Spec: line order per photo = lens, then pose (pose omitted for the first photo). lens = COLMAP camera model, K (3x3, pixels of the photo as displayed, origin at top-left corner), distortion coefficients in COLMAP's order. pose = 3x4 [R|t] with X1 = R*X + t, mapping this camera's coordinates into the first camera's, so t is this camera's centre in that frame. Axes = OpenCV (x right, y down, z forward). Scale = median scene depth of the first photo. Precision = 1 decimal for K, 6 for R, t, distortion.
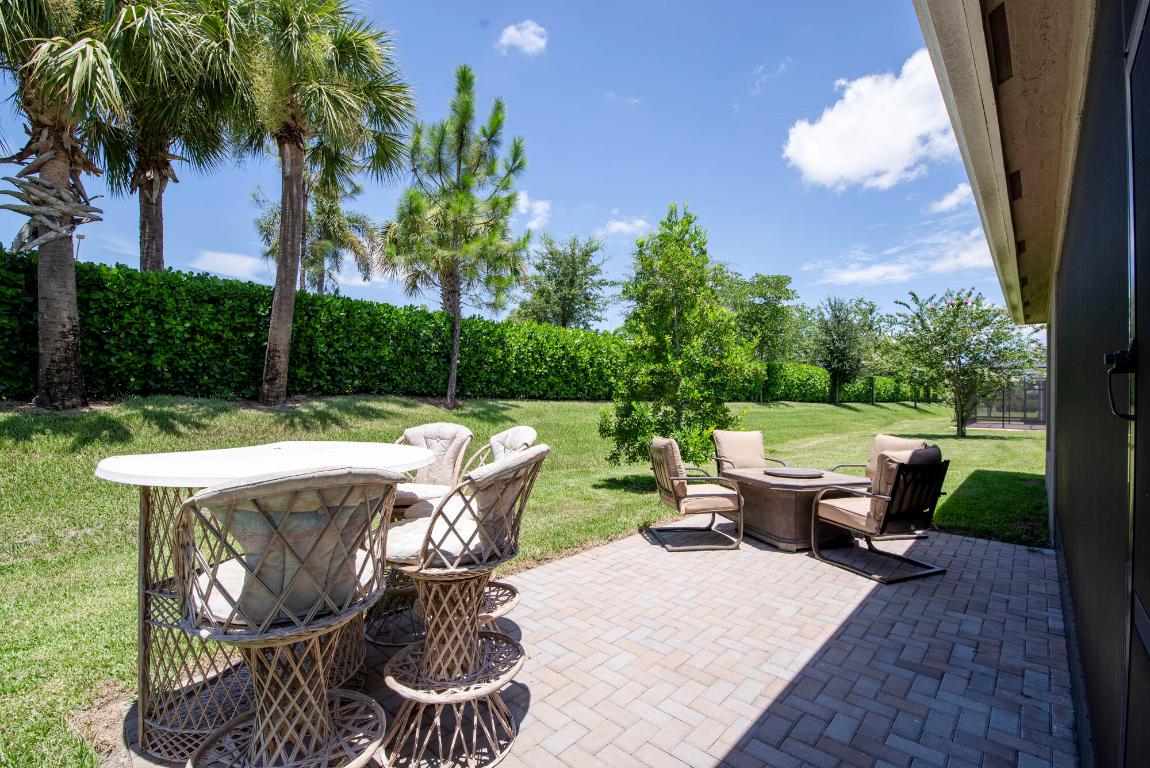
lens RADIAL K [[497.1, 0, 588.7], [0, 497.1, 389.7], [0, 0, 1]] dist [-0.007701, -0.005725]
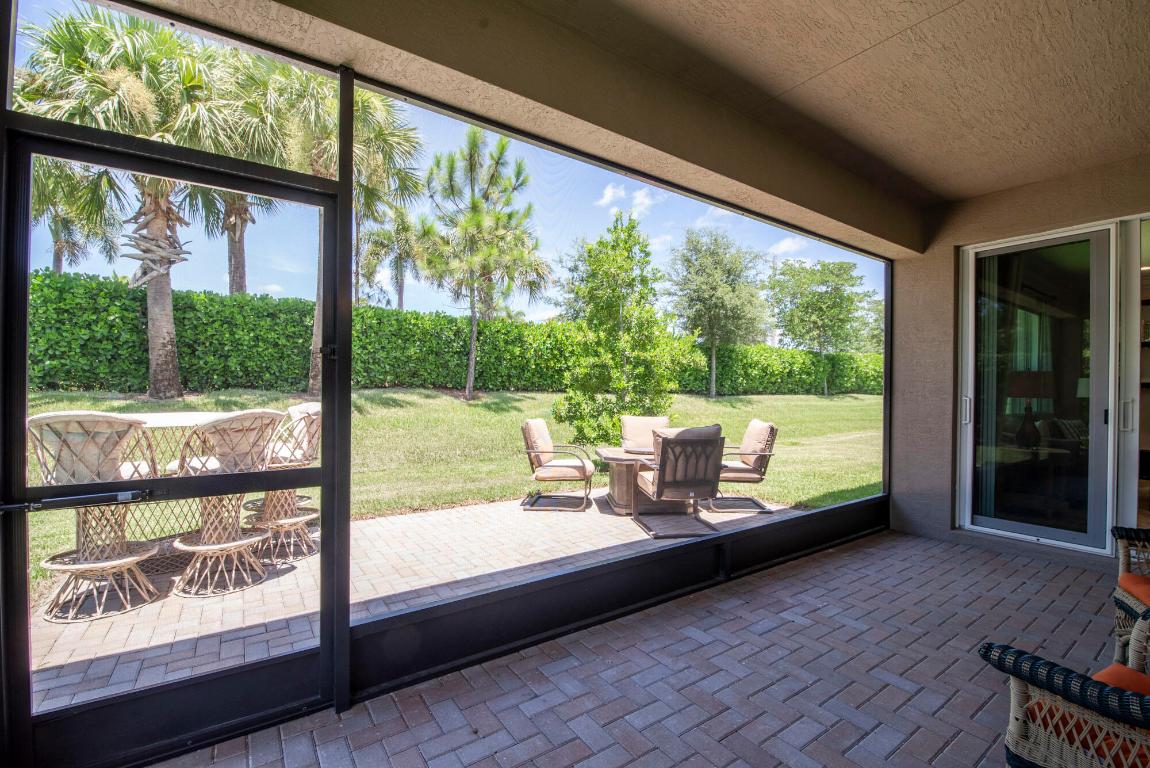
lens RADIAL K [[497.1, 0, 588.7], [0, 497.1, 389.7], [0, 0, 1]] dist [-0.007701, -0.005725]
pose [[0.977641, -0.006074, -0.210192, 0.346606], [0.008019, 0.999933, 0.008400, 0.010694], [0.210127, -0.009898, 0.977624, -0.100333]]
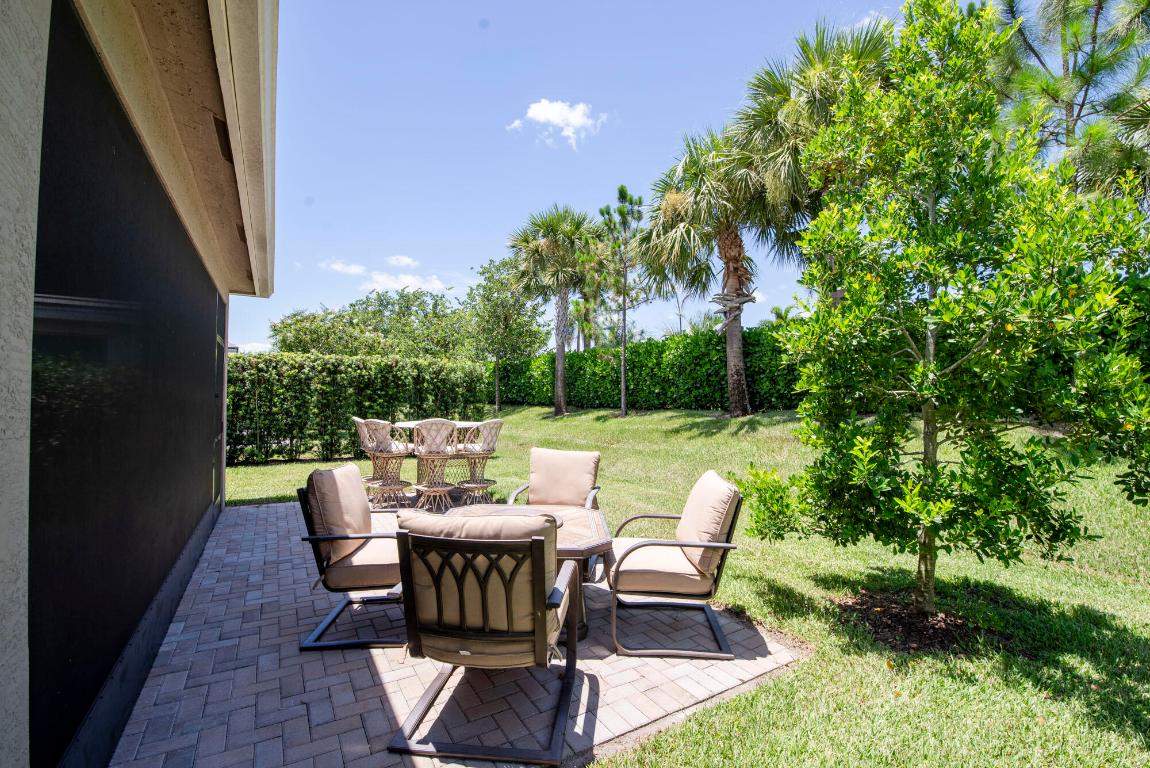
lens RADIAL K [[497.1, 0, 588.7], [0, 497.1, 389.7], [0, 0, 1]] dist [-0.007701, -0.005725]
pose [[-0.262321, -0.039583, -0.964168, 0.701640], [-0.001552, 0.999174, -0.040598, 0.012441], [0.964979, -0.009154, -0.262166, 0.849388]]
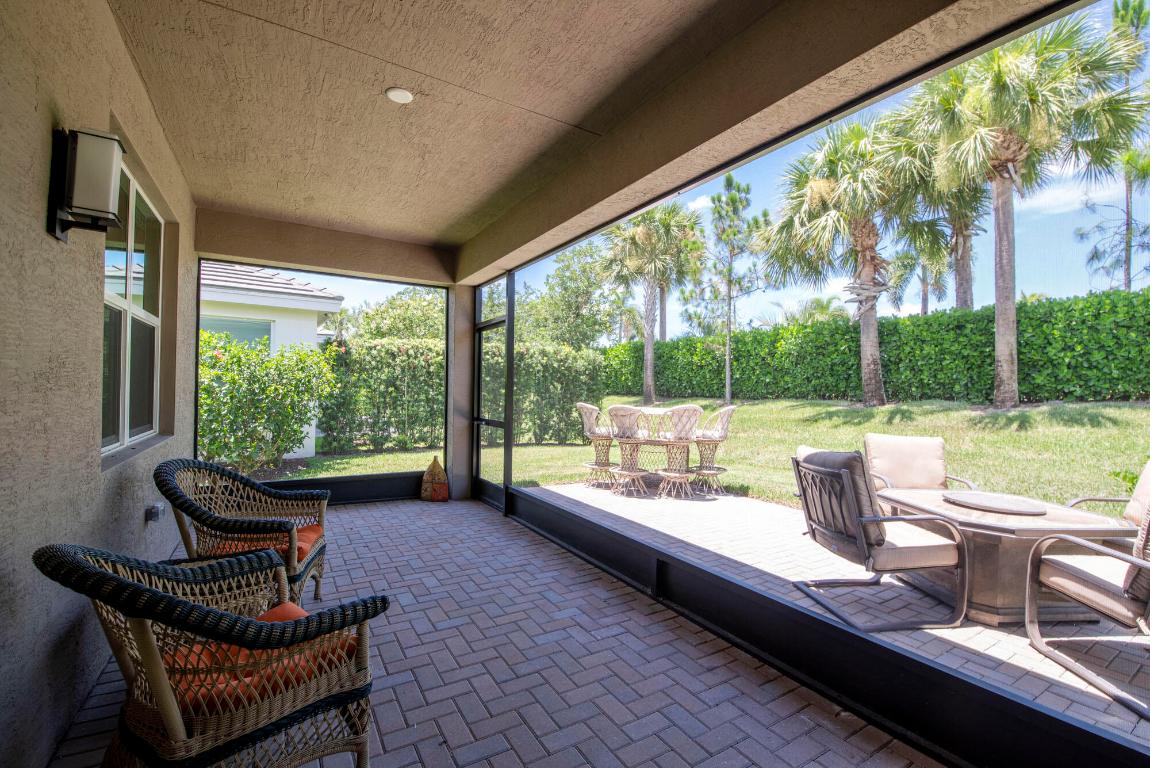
lens RADIAL K [[497.1, 0, 588.7], [0, 497.1, 389.7], [0, 0, 1]] dist [-0.007701, -0.005725]
pose [[-0.265242, -0.022564, -0.963918, 0.810895], [-0.007485, 0.999744, -0.021343, 0.021233], [0.964153, 0.001554, -0.265343, 0.436780]]
